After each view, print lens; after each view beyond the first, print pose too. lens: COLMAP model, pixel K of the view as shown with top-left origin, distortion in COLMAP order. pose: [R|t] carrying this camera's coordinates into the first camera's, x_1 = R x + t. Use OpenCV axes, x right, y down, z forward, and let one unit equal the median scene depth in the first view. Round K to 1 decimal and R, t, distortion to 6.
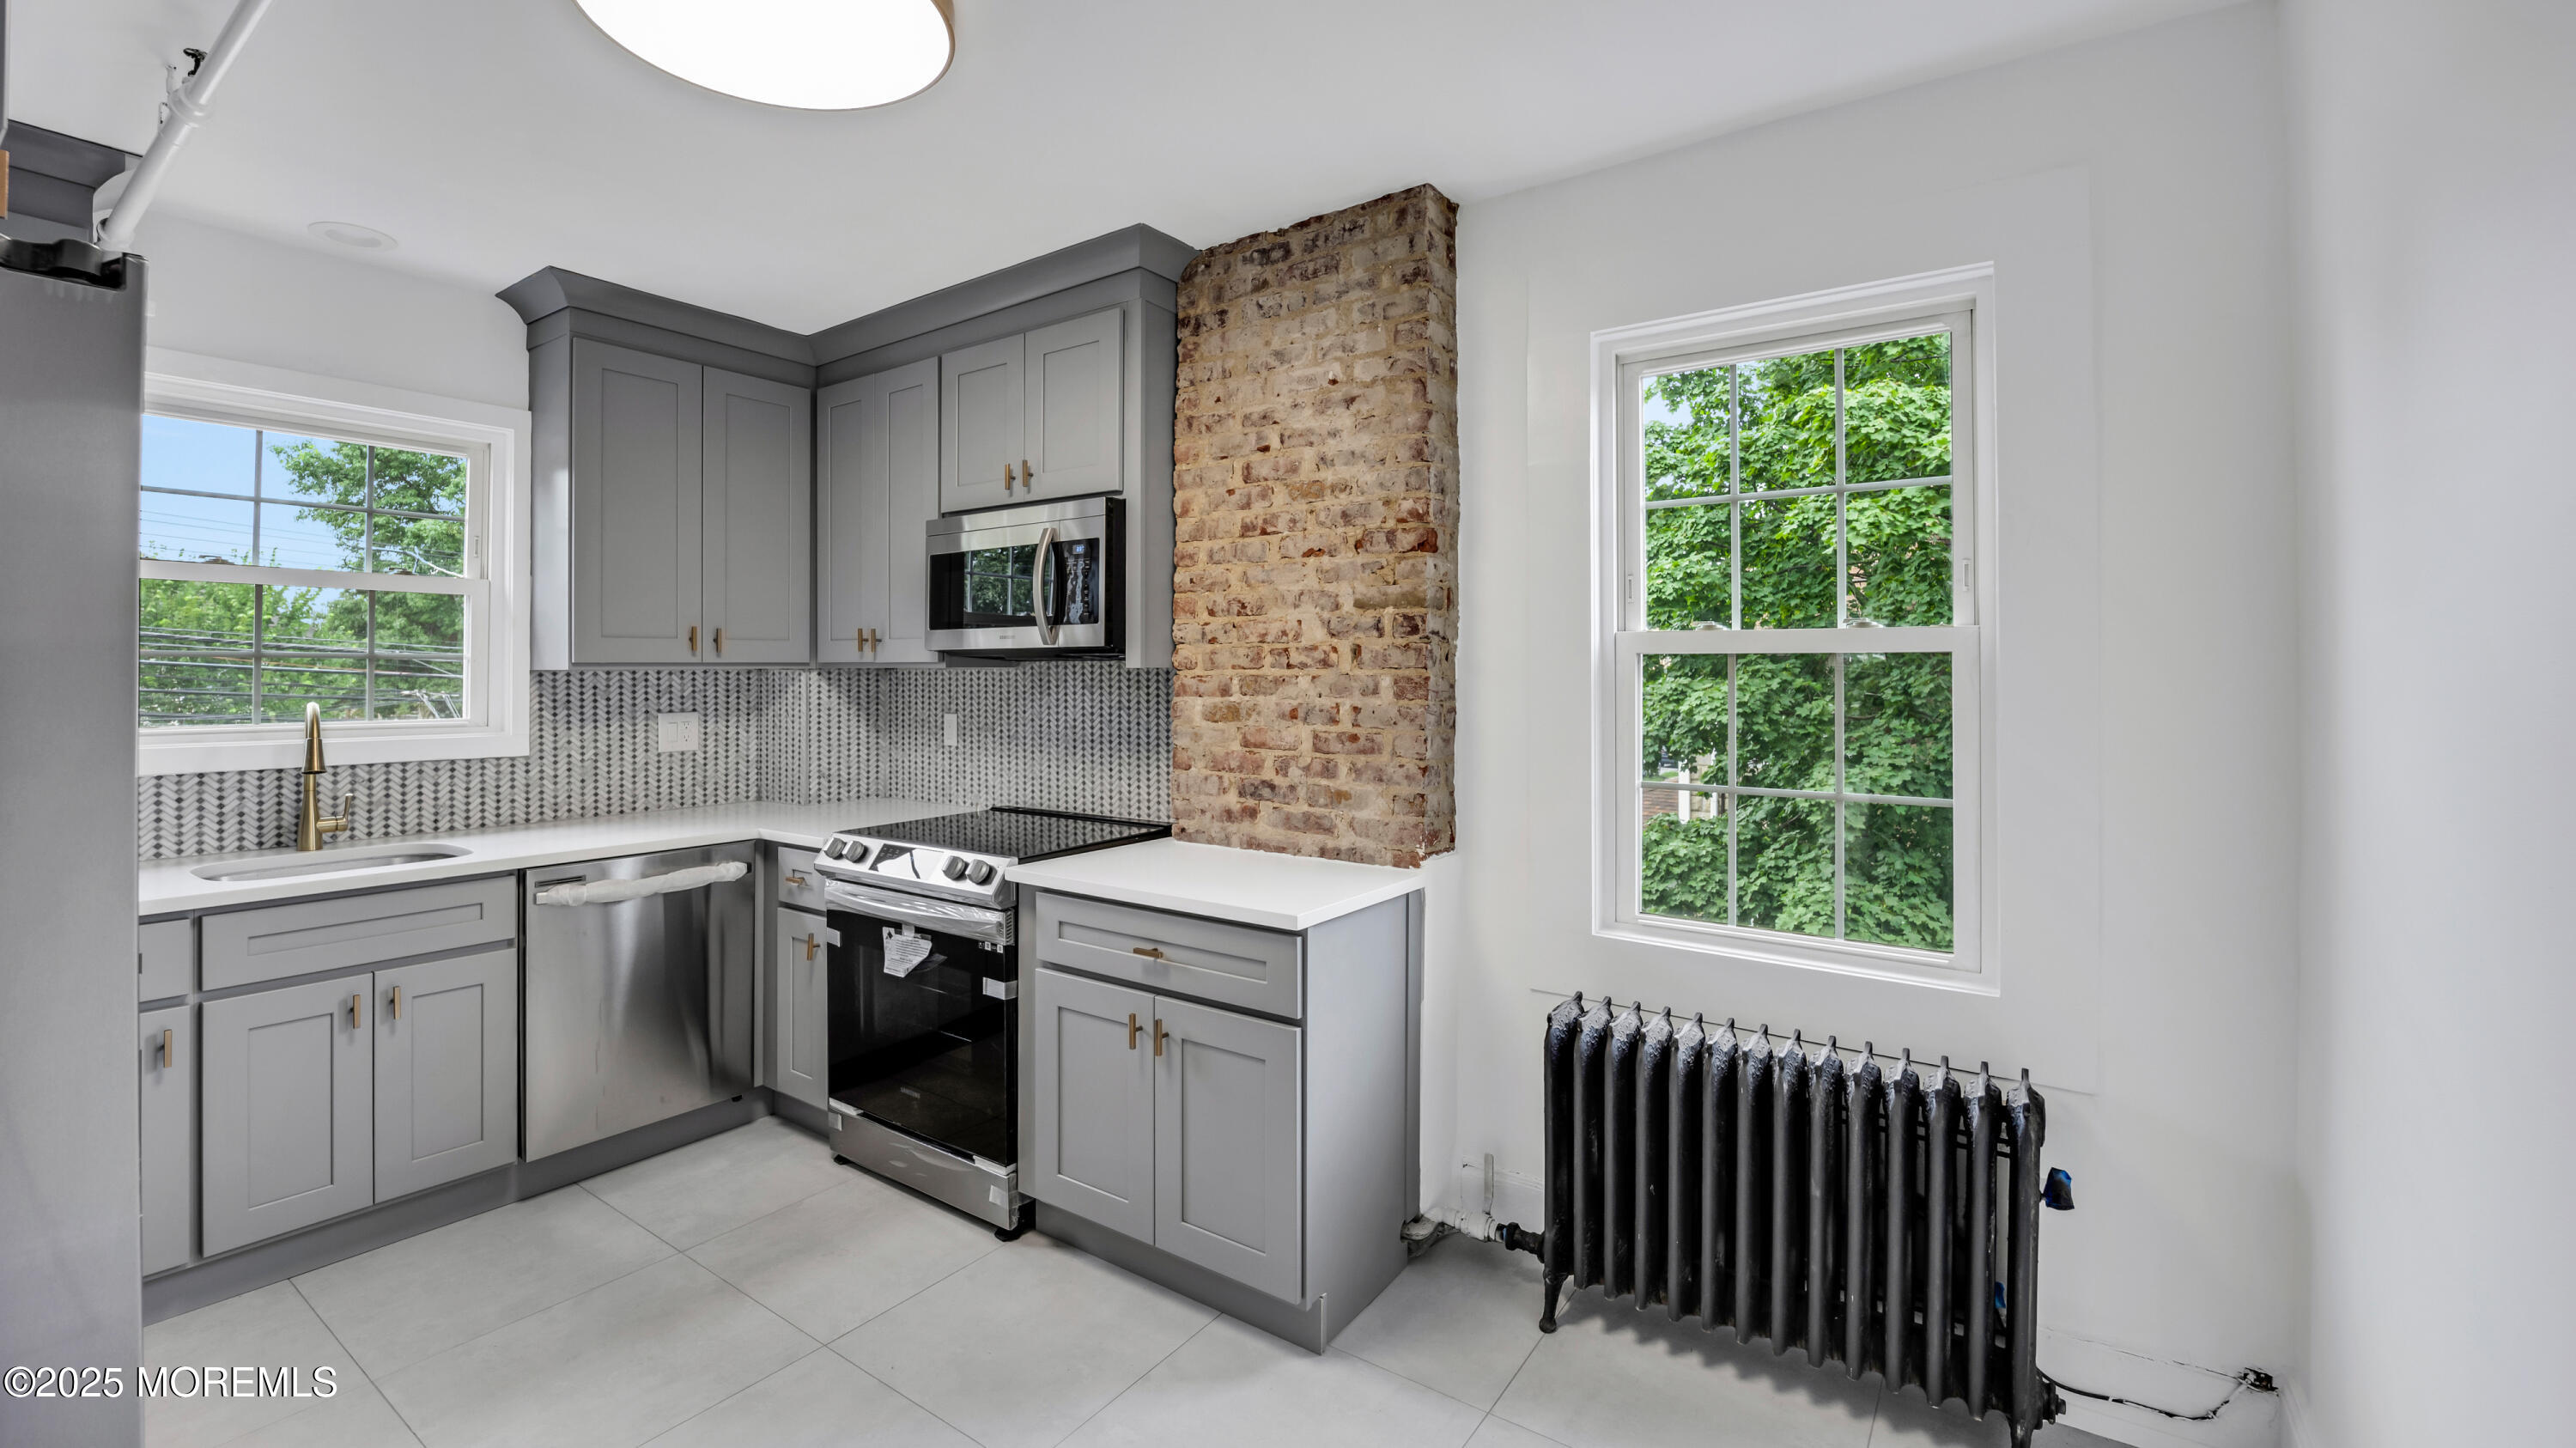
lens RADIAL K [[1053.2, 0, 1276.9], [0, 1053.2, 663.7], [0, 0, 1]] dist [-0.013840, 0.000010]
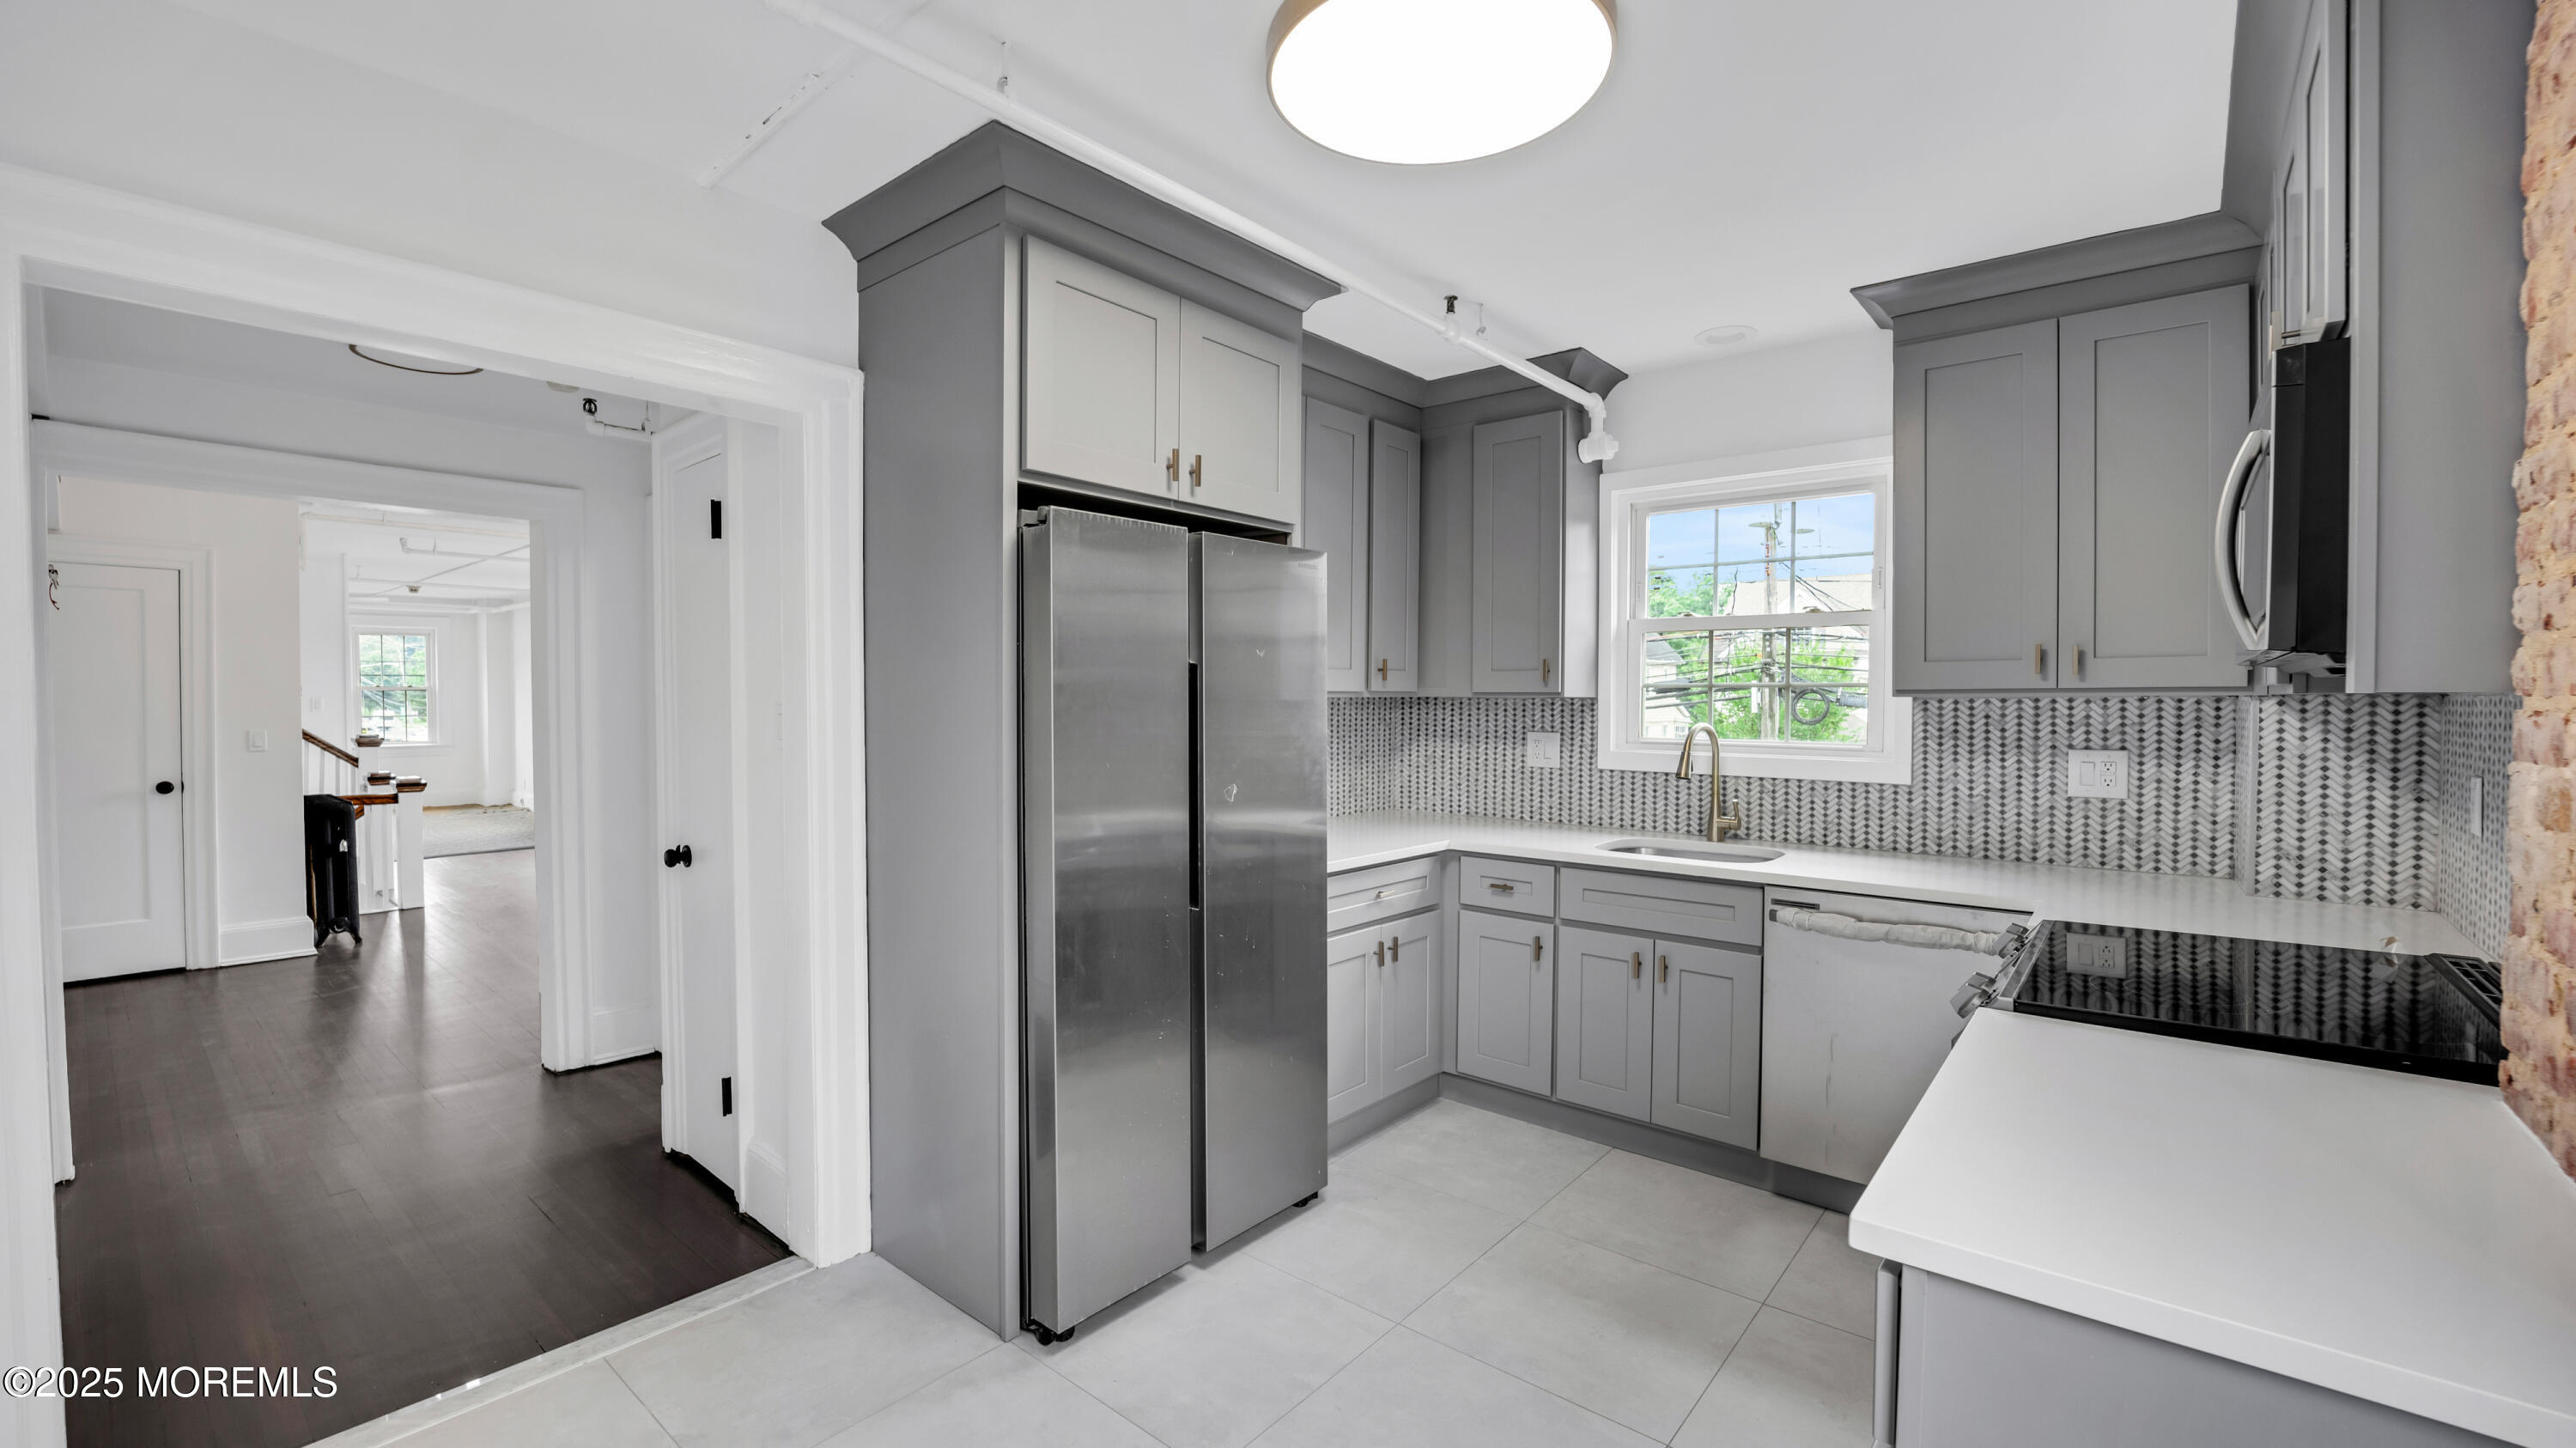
lens RADIAL K [[1052.6, 0, 1284.3], [0, 1052.6, 717.0], [0, 0, 1]] dist [-0.013935, -0.000017]
pose [[-0.078412, 0.016475, -0.996785, 0.297245], [0.006552, 0.999850, 0.016010, 0.004436], [0.996900, -0.005275, -0.078508, 0.462852]]
